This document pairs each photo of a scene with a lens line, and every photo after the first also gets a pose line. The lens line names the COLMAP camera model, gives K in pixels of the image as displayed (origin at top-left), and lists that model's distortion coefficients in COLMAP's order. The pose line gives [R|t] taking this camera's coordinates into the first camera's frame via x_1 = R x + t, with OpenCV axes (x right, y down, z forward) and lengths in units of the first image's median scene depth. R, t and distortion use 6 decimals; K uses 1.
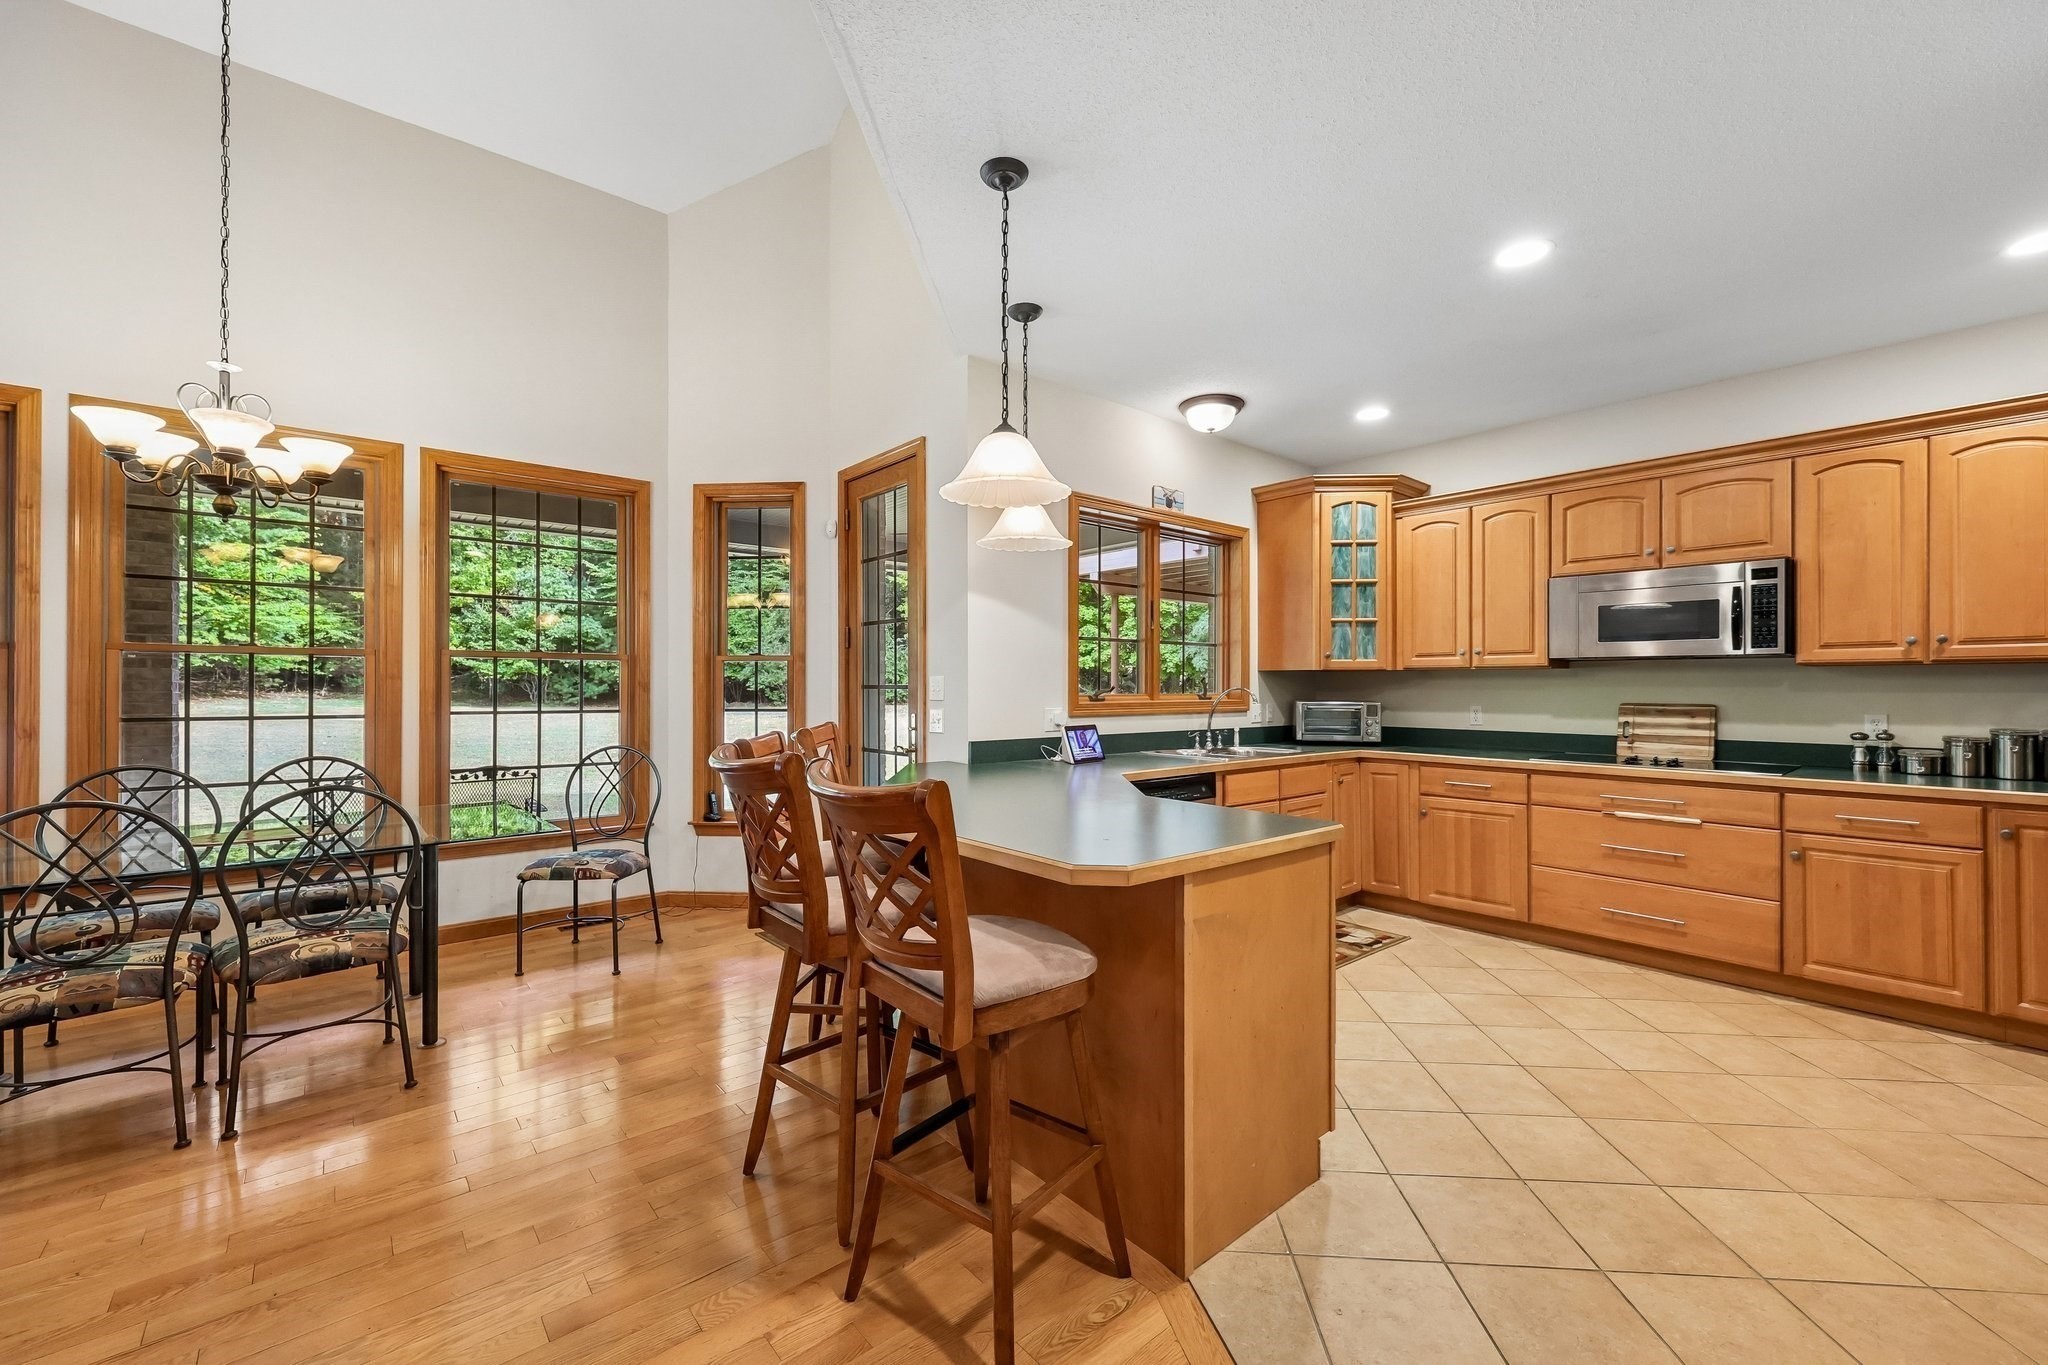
lens RADIAL K [[804.4, 0, 1024.0], [0, 804.4, 682.5], [0, 0, 1]] dist [0.000719, -0.000166]
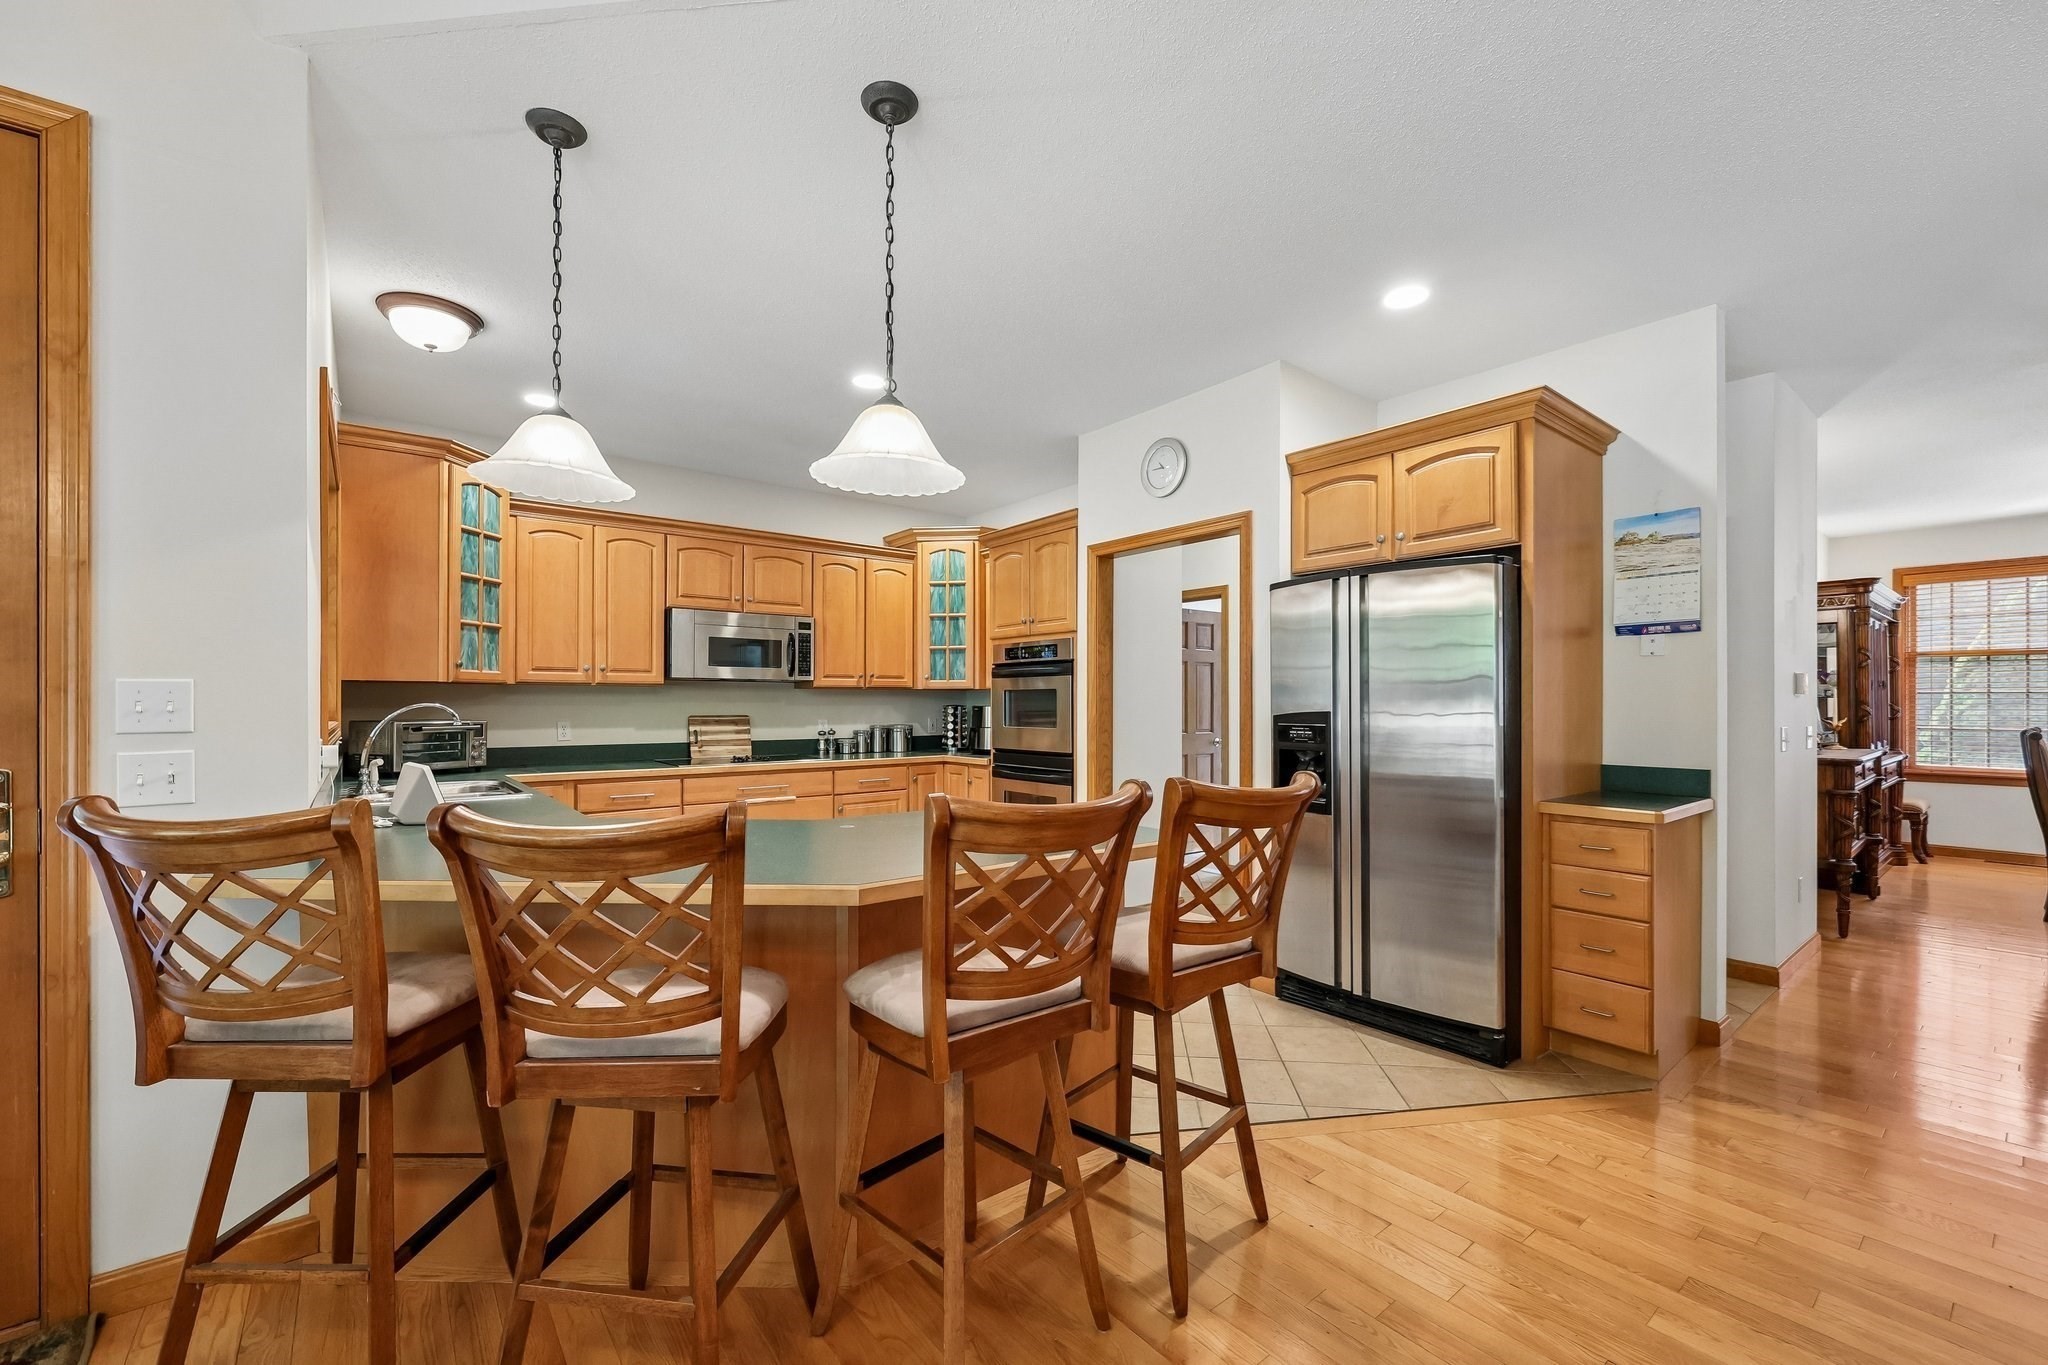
lens RADIAL K [[831.2, 0, 1017.3], [0, 831.2, 702.0], [0, 0, 1]] dist [-0.001328, -0.000111]
pose [[0.046718, 0.000071, 0.998908, -0.504751], [-0.004129, 0.999991, 0.000122, 0.002715], [-0.998900, -0.004130, 0.046718, 0.450479]]
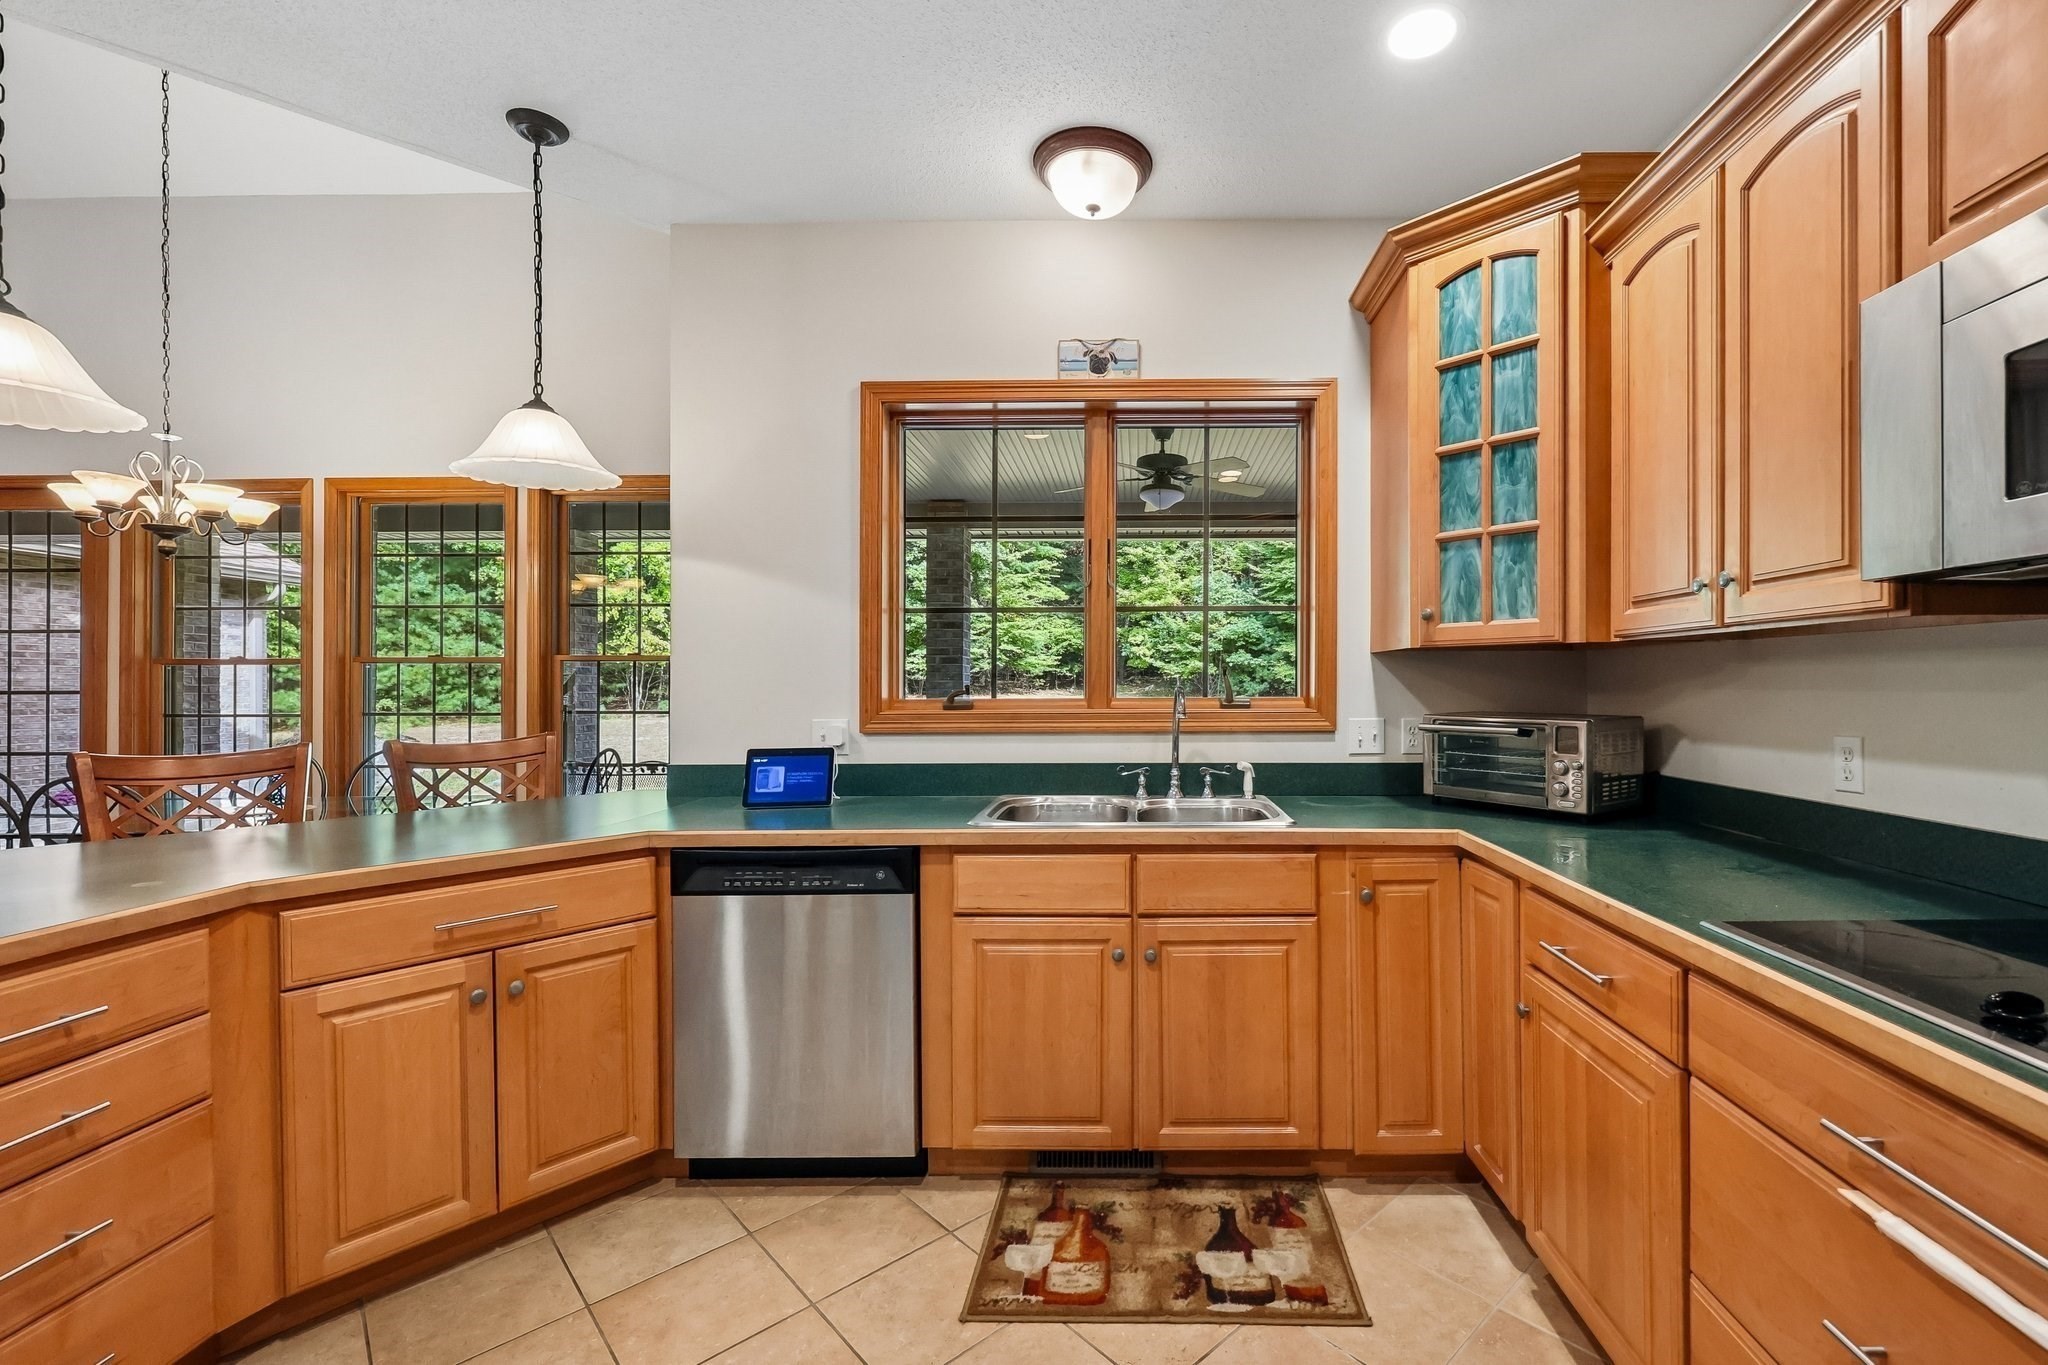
lens RADIAL K [[861.2, 0, 1131.2], [0, 861.2, 685.7], [0, 0, 1]] dist [0.000430, 0.000037]
pose [[0.757436, -0.004020, -0.652897, 0.652510], [0.008946, 0.999951, 0.004221, 0.003071], [0.652848, -0.009037, 0.757435, 0.595124]]
